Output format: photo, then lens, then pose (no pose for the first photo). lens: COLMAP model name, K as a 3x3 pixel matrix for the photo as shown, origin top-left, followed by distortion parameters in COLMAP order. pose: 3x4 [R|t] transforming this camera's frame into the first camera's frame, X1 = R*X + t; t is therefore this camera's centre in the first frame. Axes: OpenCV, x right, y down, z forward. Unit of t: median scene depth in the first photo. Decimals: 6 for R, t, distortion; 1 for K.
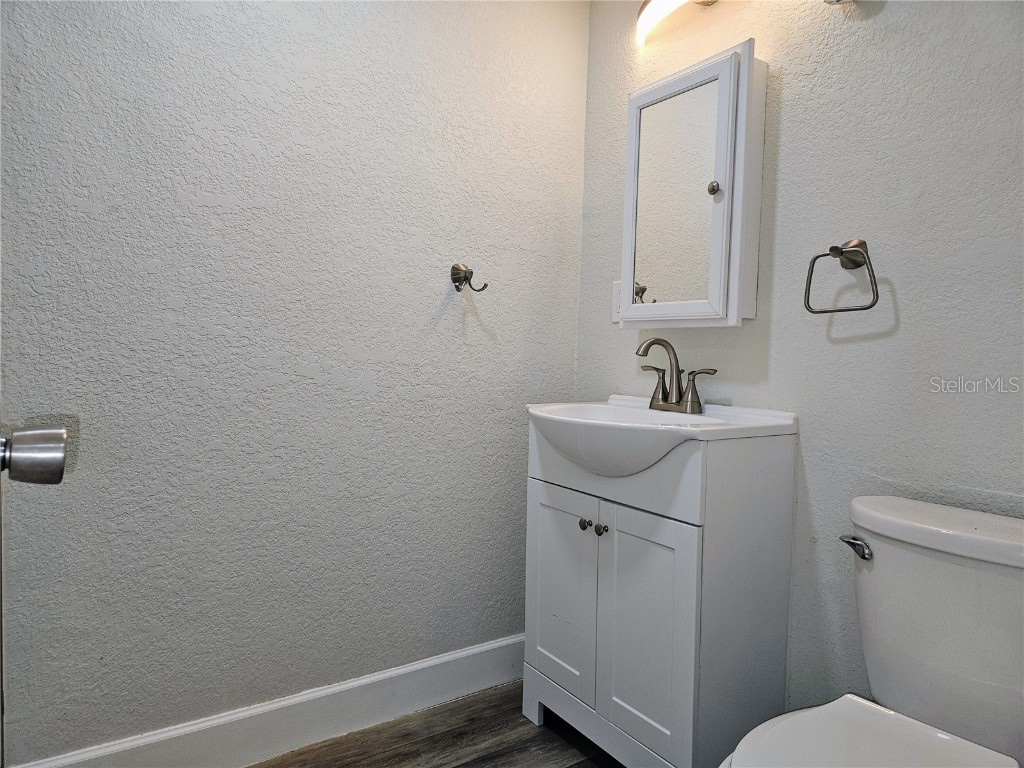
lens RADIAL K [[688.0, 0, 517.4], [0, 688.0, 388.2], [0, 0, 1]] dist [0.069420, -0.063318]
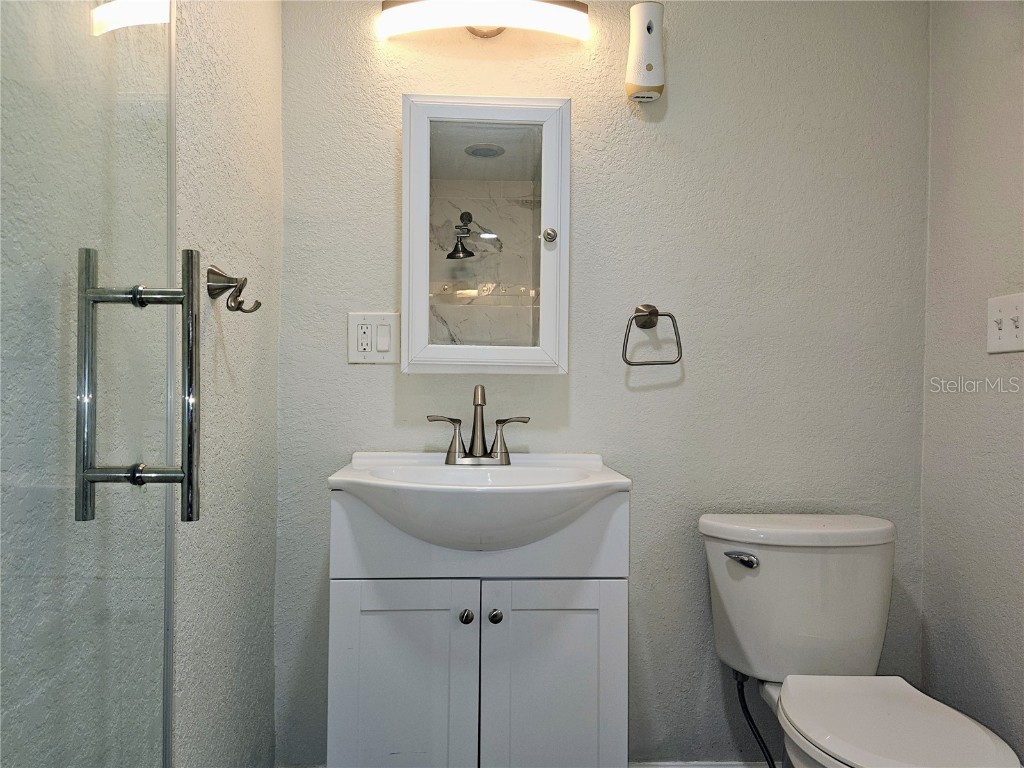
lens RADIAL K [[709.5, 0, 517.2], [0, 709.5, 390.3], [0, 0, 1]] dist [0.090438, -0.084783]
pose [[0.507415, -0.018215, 0.861509, -0.663837], [0.046736, 0.998887, -0.006407, -0.067752], [-0.860434, 0.043514, 0.507701, 0.569307]]
